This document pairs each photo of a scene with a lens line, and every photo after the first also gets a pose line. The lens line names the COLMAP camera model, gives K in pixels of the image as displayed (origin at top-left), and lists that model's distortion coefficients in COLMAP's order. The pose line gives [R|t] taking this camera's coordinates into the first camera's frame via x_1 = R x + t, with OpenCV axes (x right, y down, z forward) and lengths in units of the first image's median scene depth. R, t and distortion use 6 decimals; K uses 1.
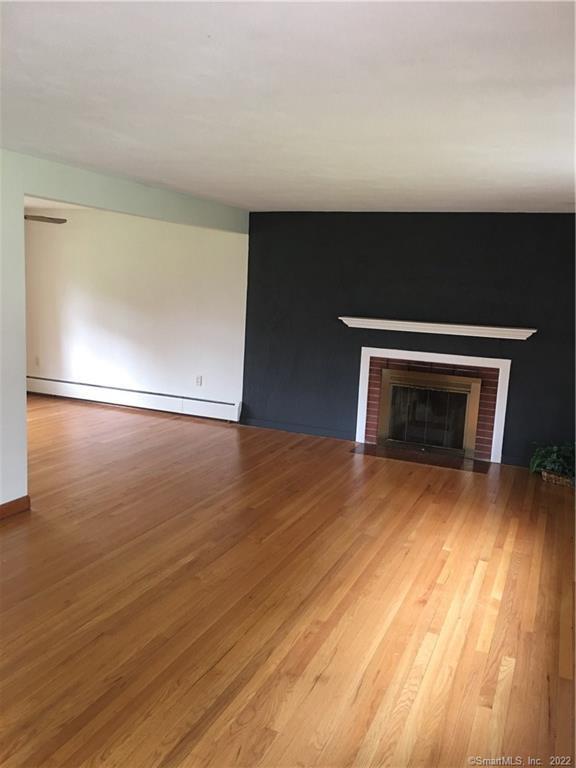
lens RADIAL K [[650.7, 0, 288.0], [0, 650.7, 384.0], [0, 0, 1]] dist [0.072737, -0.106305]
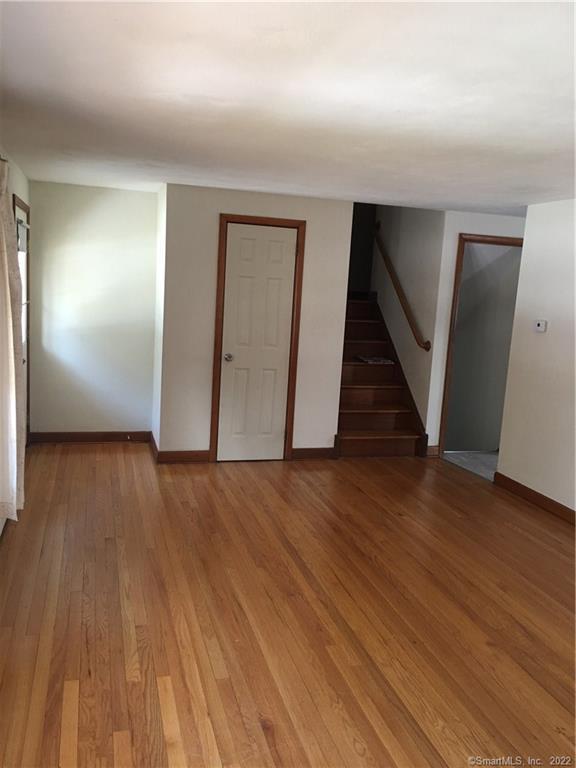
lens RADIAL K [[650.7, 0, 288.0], [0, 650.7, 384.0], [0, 0, 1]] dist [0.072737, -0.106305]
pose [[-0.768510, 0.001966, -0.639835, 0.349620], [-0.191234, 0.953581, 0.232622, -0.098719], [0.610591, 0.301131, -0.732461, 0.780562]]
